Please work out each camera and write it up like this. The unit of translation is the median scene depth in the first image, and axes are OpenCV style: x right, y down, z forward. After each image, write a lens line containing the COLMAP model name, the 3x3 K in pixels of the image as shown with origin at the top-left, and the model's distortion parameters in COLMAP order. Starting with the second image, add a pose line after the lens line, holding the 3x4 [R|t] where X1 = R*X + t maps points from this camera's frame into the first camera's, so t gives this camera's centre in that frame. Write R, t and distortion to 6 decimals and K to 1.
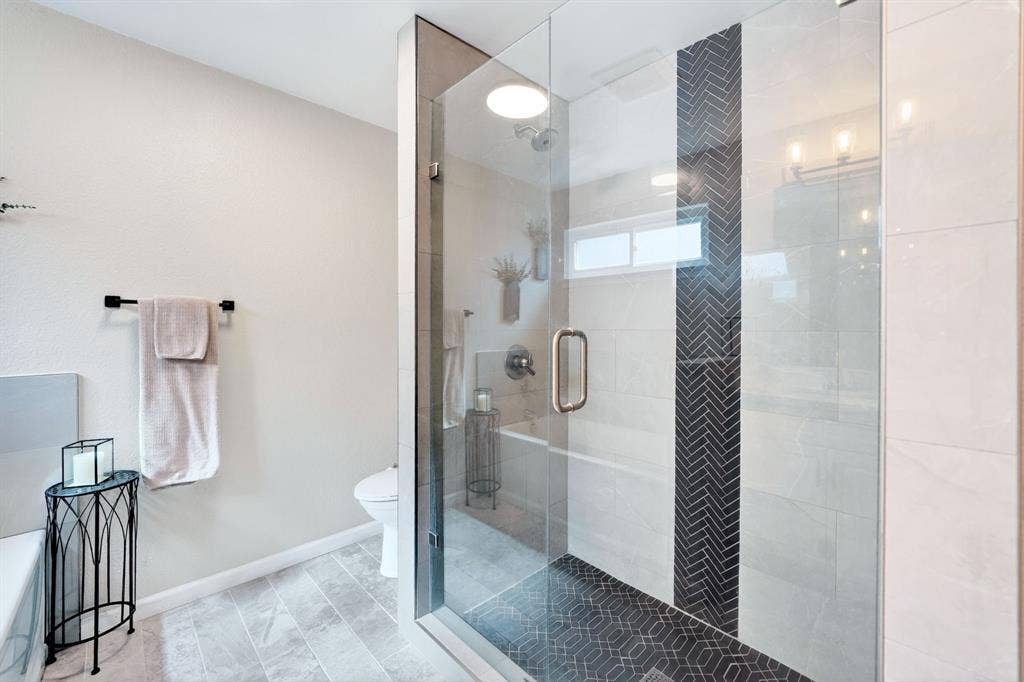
lens RADIAL K [[411.1, 0, 513.9], [0, 411.1, 326.9], [0, 0, 1]] dist [-0.003188, -0.000159]
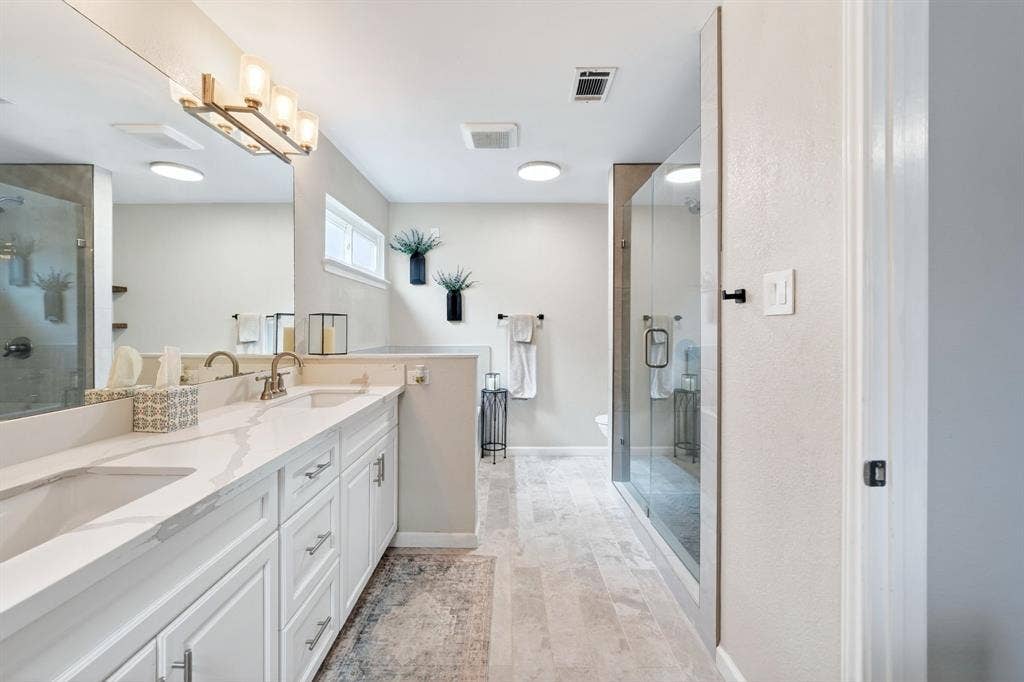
lens RADIAL K [[411.1, 0, 513.9], [0, 411.1, 326.9], [0, 0, 1]] dist [-0.003188, -0.000159]
pose [[0.729356, 0.001118, -0.684133, 0.697466], [-0.005741, 0.999973, -0.004487, 0.008934], [0.684110, 0.007200, 0.729344, -0.673581]]
